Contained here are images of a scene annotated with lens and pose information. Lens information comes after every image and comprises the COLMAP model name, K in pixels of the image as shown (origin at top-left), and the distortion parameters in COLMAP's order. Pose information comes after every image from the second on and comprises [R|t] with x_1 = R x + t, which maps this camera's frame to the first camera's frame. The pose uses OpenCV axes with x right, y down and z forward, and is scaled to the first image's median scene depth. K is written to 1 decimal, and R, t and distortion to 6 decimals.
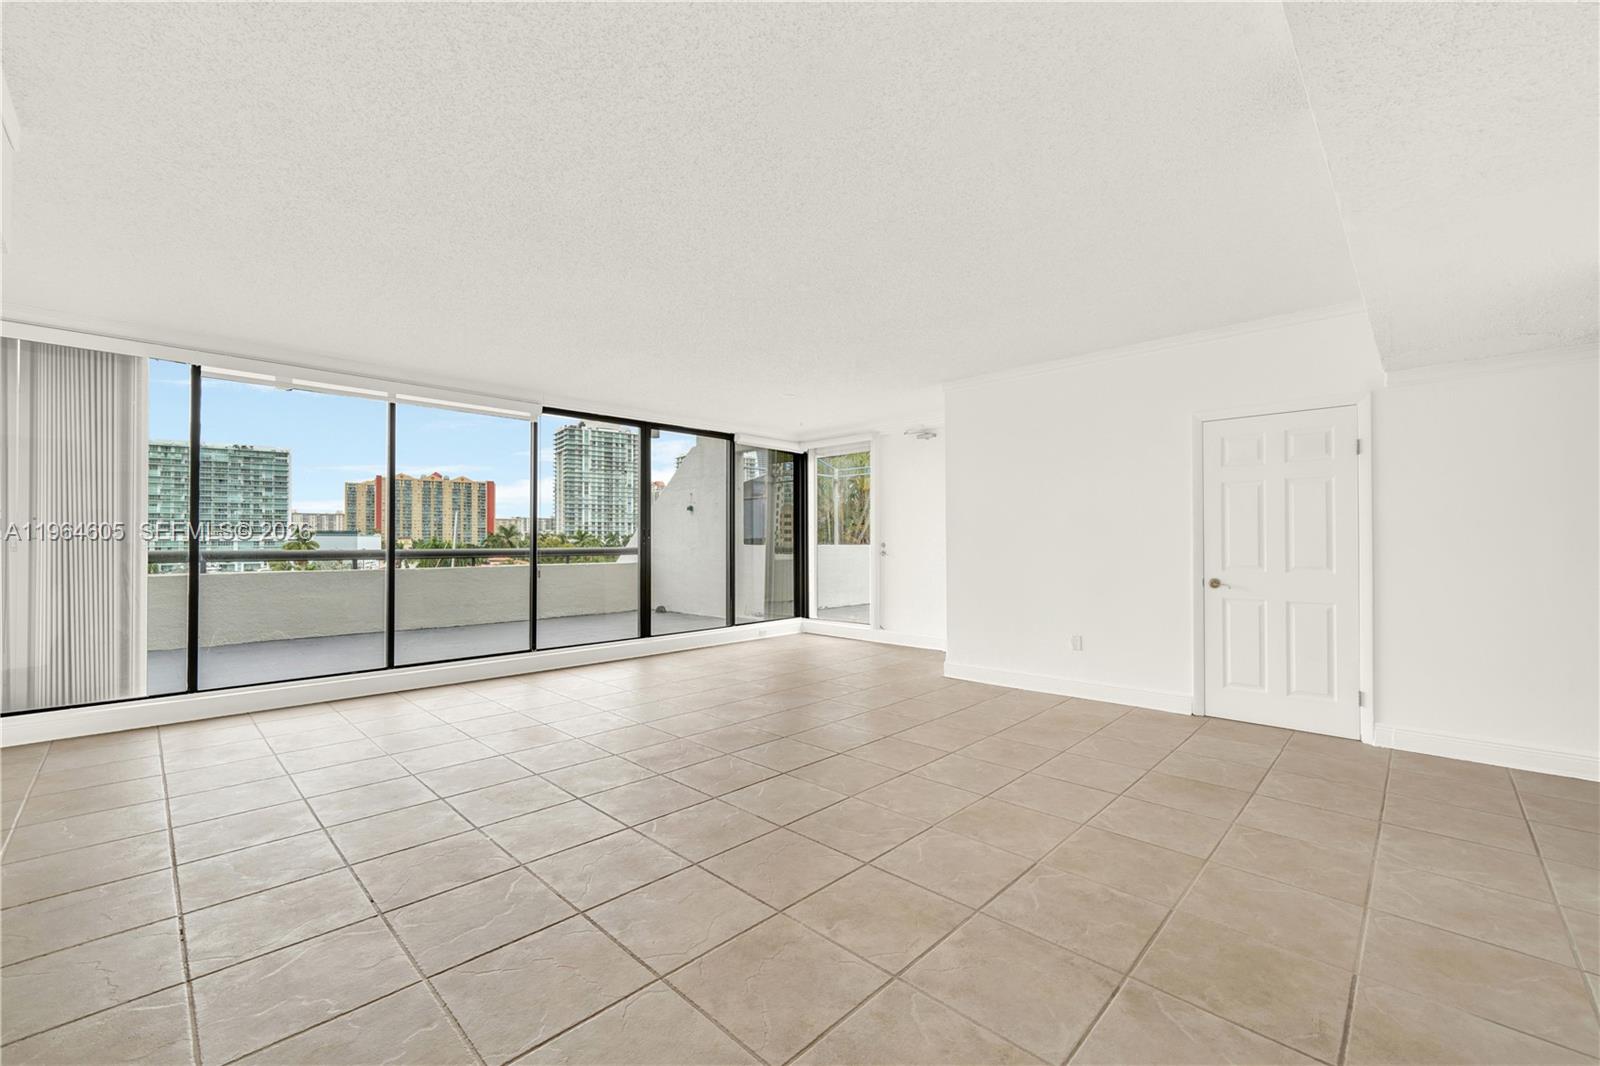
lens RADIAL K [[651.0, 0, 794.9], [0, 651.0, 546.0], [0, 0, 1]] dist [-0.002998, -0.000721]
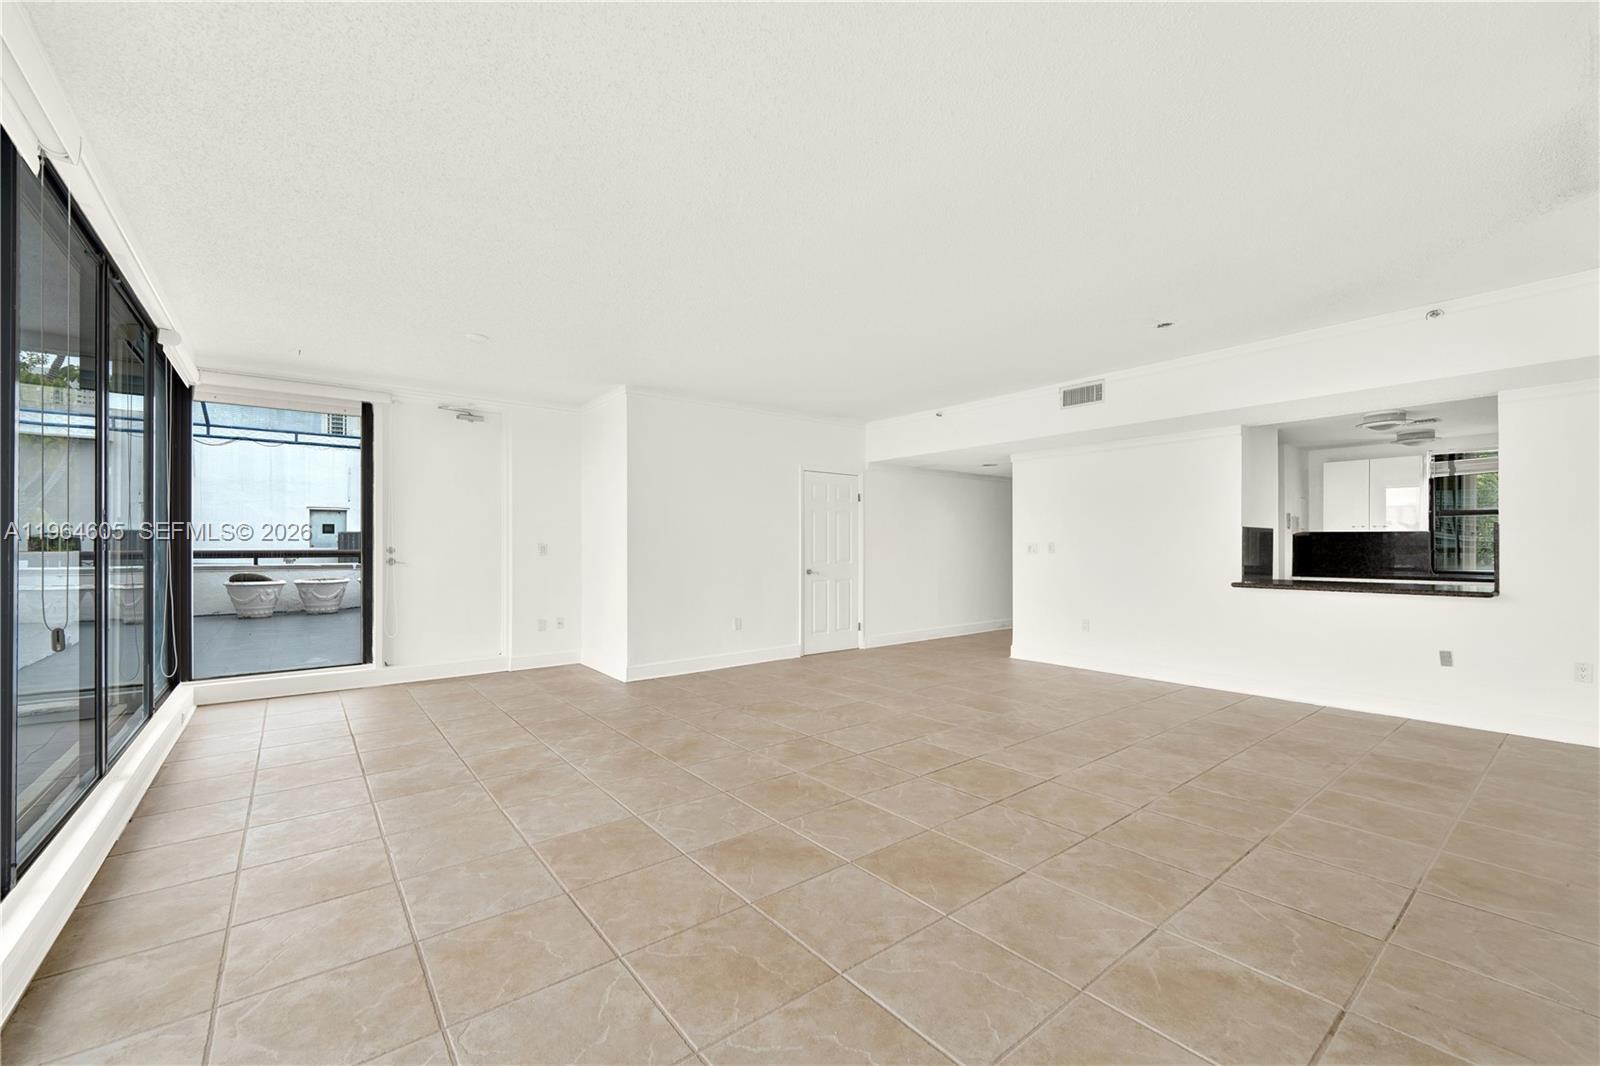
lens RADIAL K [[651.0, 0, 789.6], [0, 651.0, 545.6], [0, 0, 1]] dist [-0.002998, -0.000721]
pose [[0.134750, 0.002038, 0.990878, -0.924920], [0.007278, 0.999969, -0.003046, -0.002456], [-0.990853, 0.007622, 0.134731, 0.798919]]
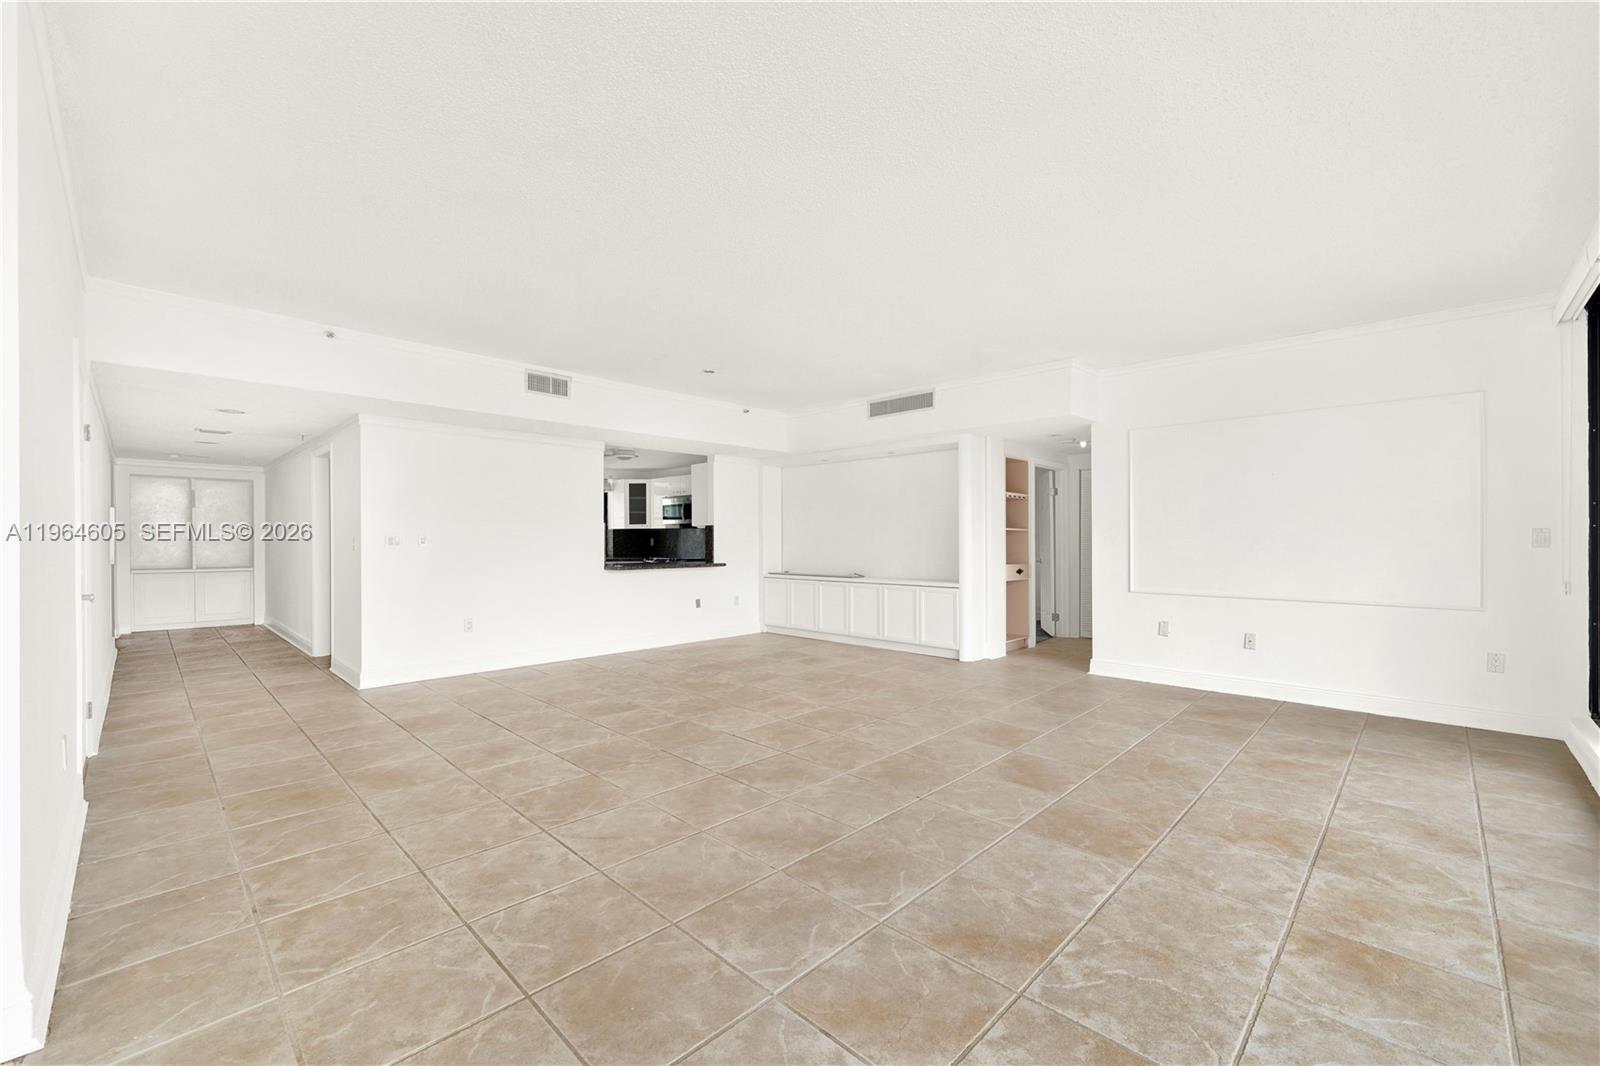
lens RADIAL K [[651.0, 0, 811.8], [0, 651.0, 537.2], [0, 0, 1]] dist [-0.002998, -0.000721]
pose [[-0.999843, 0.003035, -0.017441, -0.105690], [0.002963, 0.999987, 0.004183, -0.006343], [0.017453, 0.004131, -0.999839, 1.631930]]
